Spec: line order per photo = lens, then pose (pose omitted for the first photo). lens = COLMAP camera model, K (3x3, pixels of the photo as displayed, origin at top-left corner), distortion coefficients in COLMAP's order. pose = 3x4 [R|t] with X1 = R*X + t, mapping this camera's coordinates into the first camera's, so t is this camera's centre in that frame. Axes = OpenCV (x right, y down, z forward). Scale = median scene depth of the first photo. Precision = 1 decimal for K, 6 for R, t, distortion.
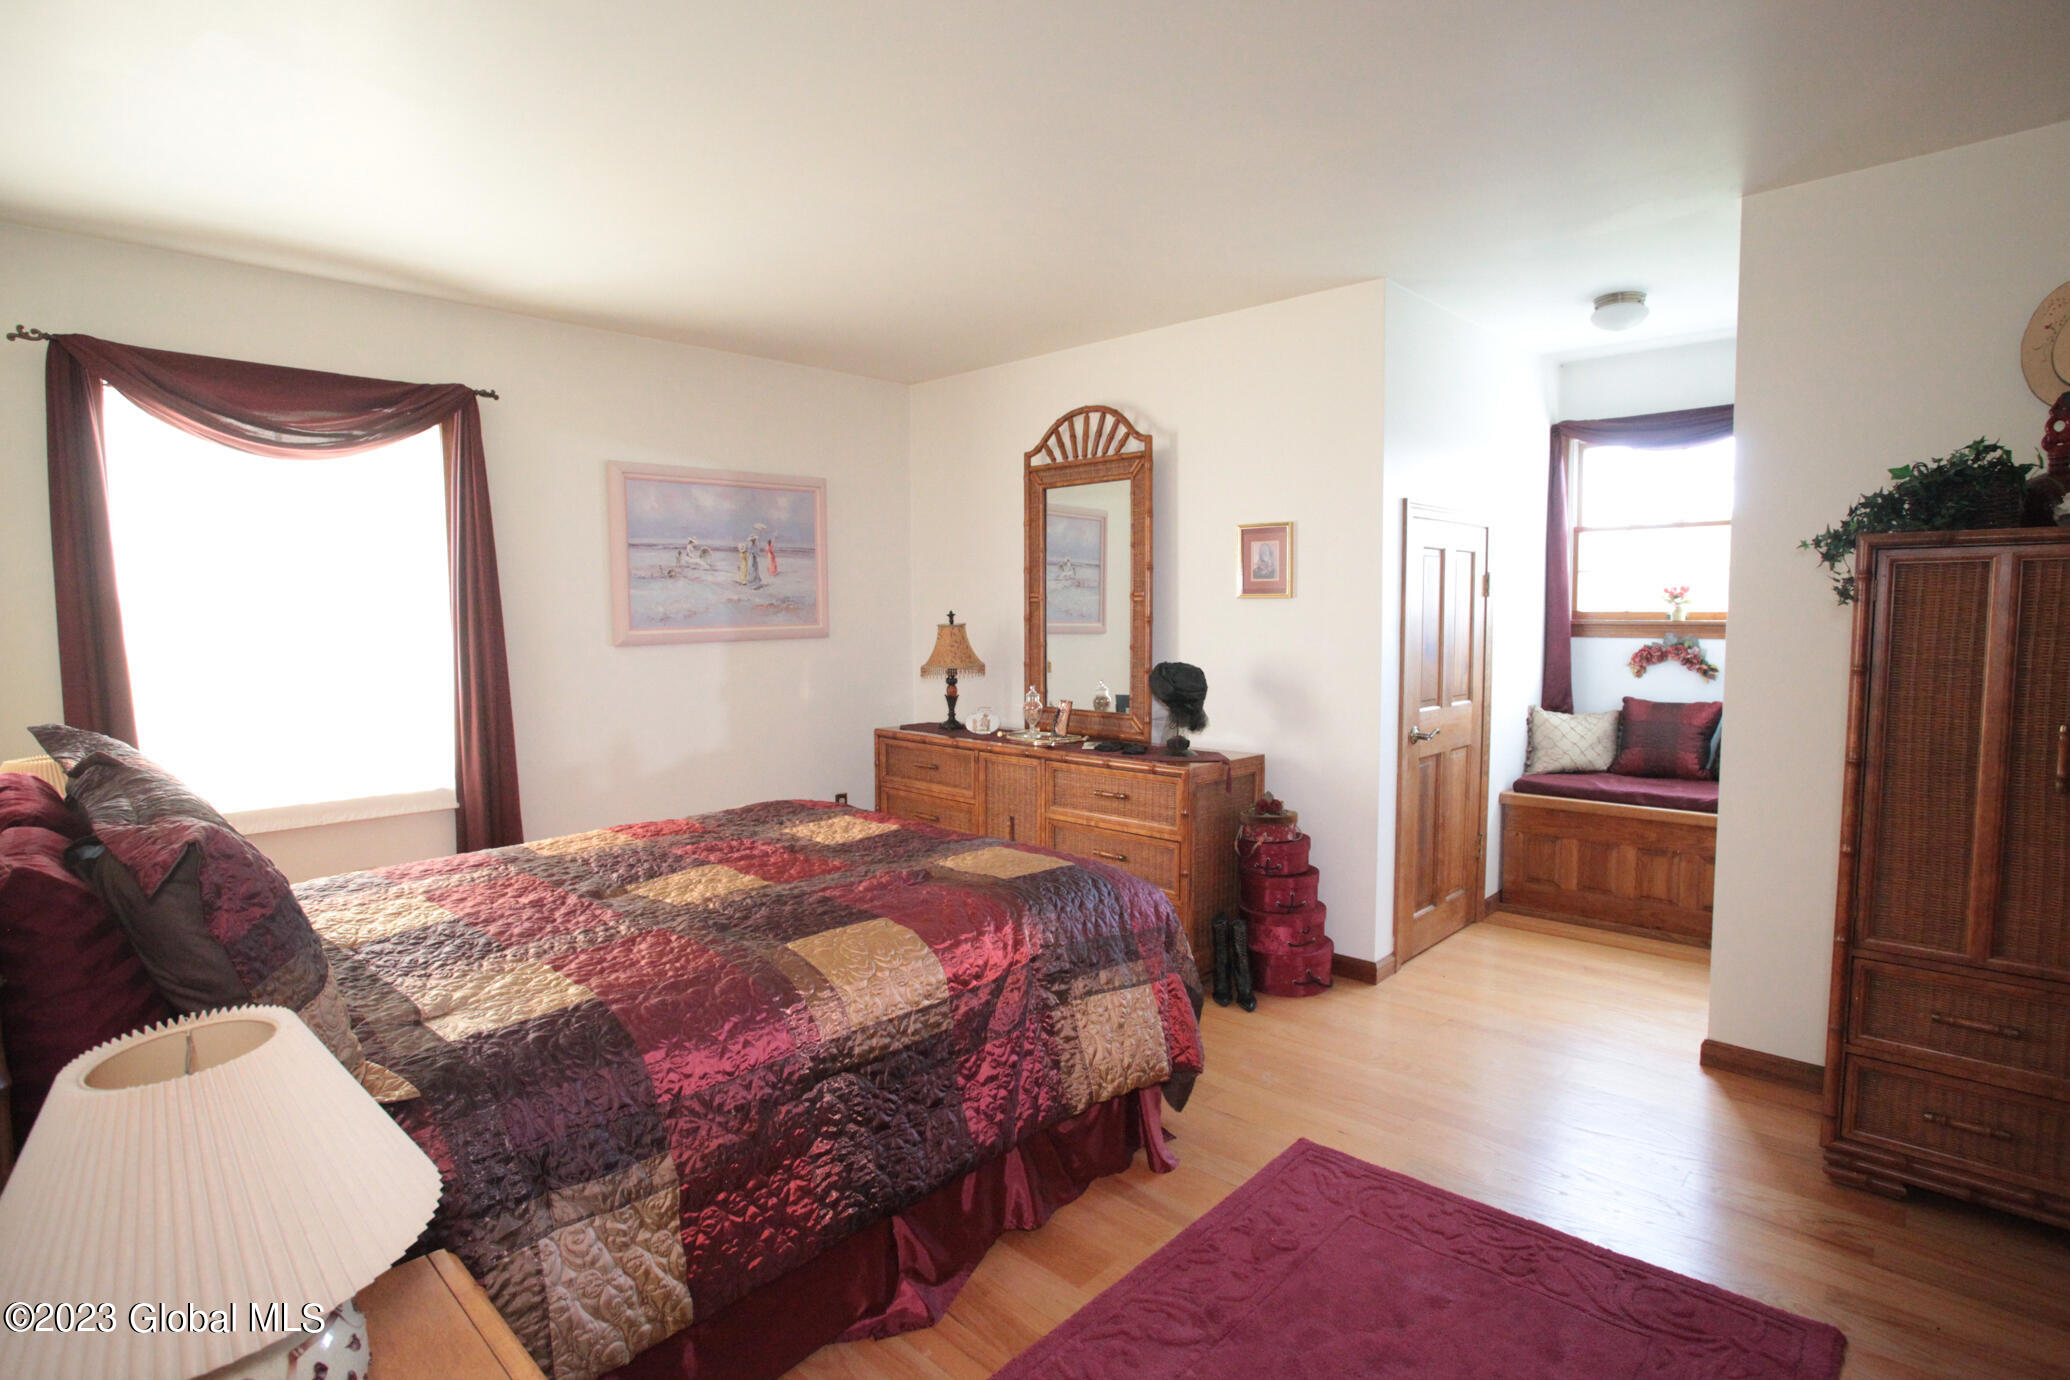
lens RADIAL K [[1043.7, 0, 1028.2], [0, 1043.7, 690.5], [0, 0, 1]] dist [-0.072432, 0.034341]
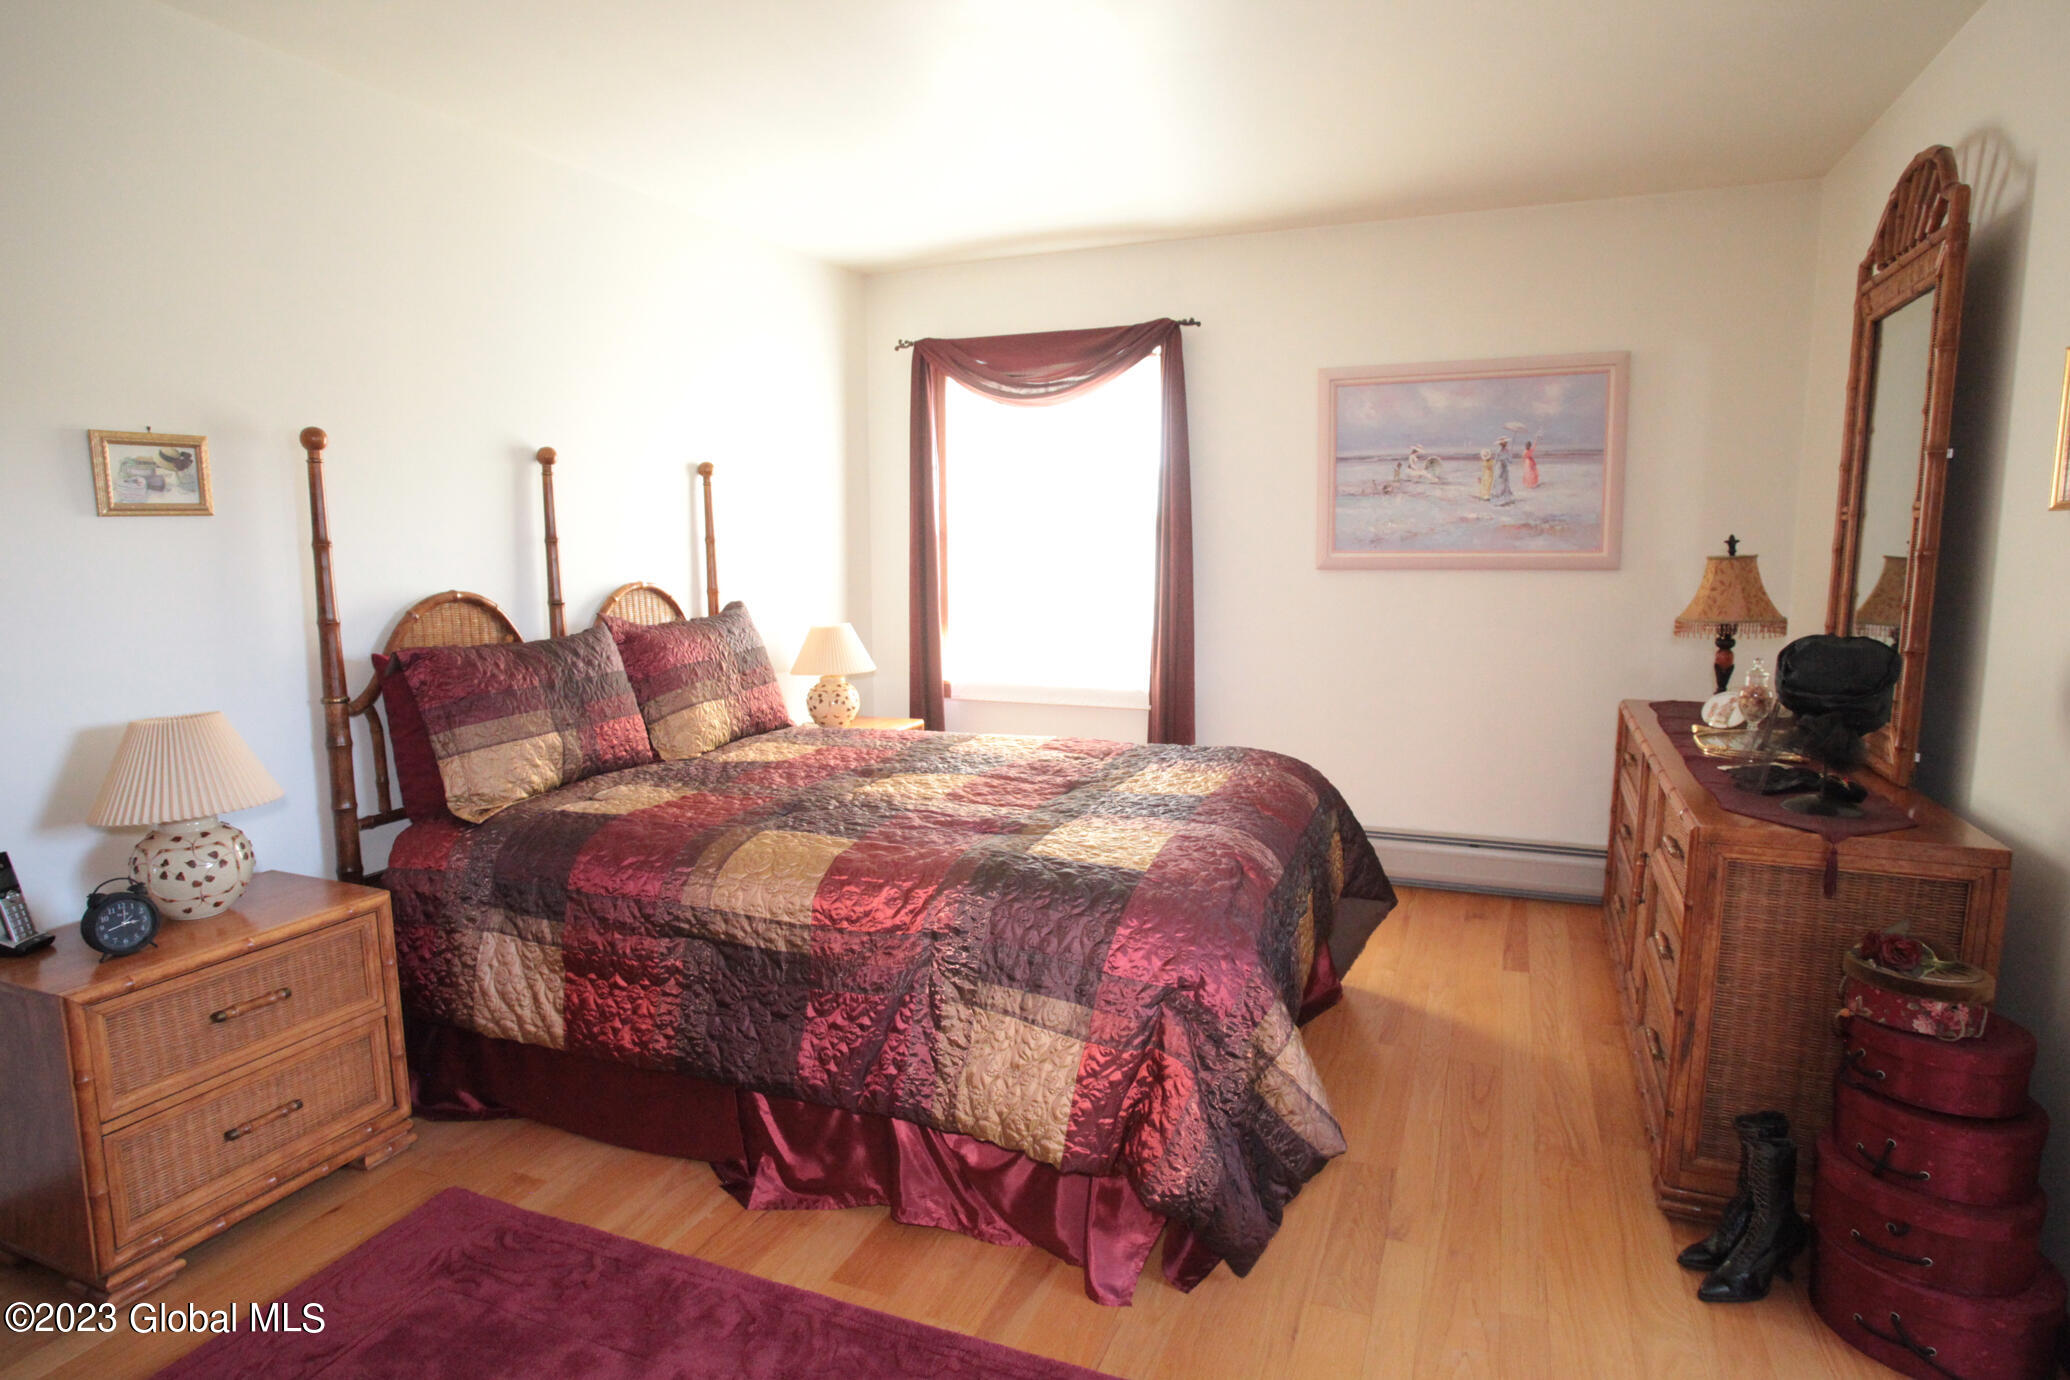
lens RADIAL K [[1155.4, 0, 1035.0], [0, 1155.4, 690.0], [0, 0, 1]] dist [-0.097379, 0.108285]
pose [[0.359215, 0.128152, -0.924414, 0.677306], [-0.069700, 0.991445, 0.110360, -0.044195], [0.930649, 0.024789, 0.365074, 0.541766]]
